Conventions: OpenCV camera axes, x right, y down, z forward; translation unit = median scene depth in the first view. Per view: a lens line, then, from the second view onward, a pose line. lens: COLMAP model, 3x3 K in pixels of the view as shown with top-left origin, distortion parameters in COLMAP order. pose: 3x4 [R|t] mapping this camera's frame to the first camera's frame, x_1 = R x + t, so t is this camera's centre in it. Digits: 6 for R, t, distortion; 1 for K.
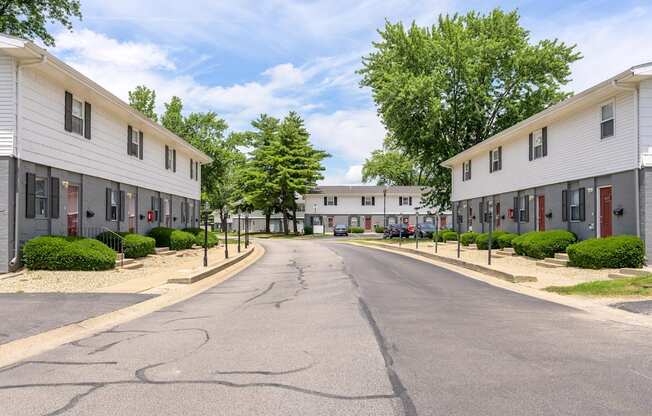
lens RADIAL K [[488.1, 0, 300.1], [0, 488.1, 211.2], [0, 0, 1]] dist [0.003373, -0.002996]
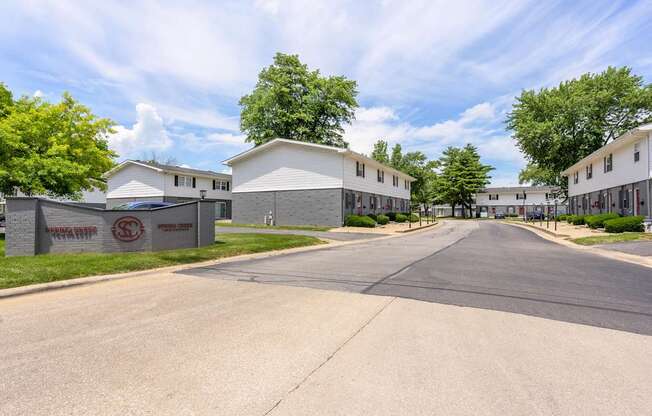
lens RADIAL K [[317.0, 0, 326.0], [0, 317.0, 208.0], [0, 0, 1]] dist [0.001658, 0.000381]
pose [[0.886948, -0.007909, -0.461801, 0.066342], [0.013589, 0.999867, 0.008975, -0.002753], [0.461669, -0.014236, 0.886938, -0.237242]]
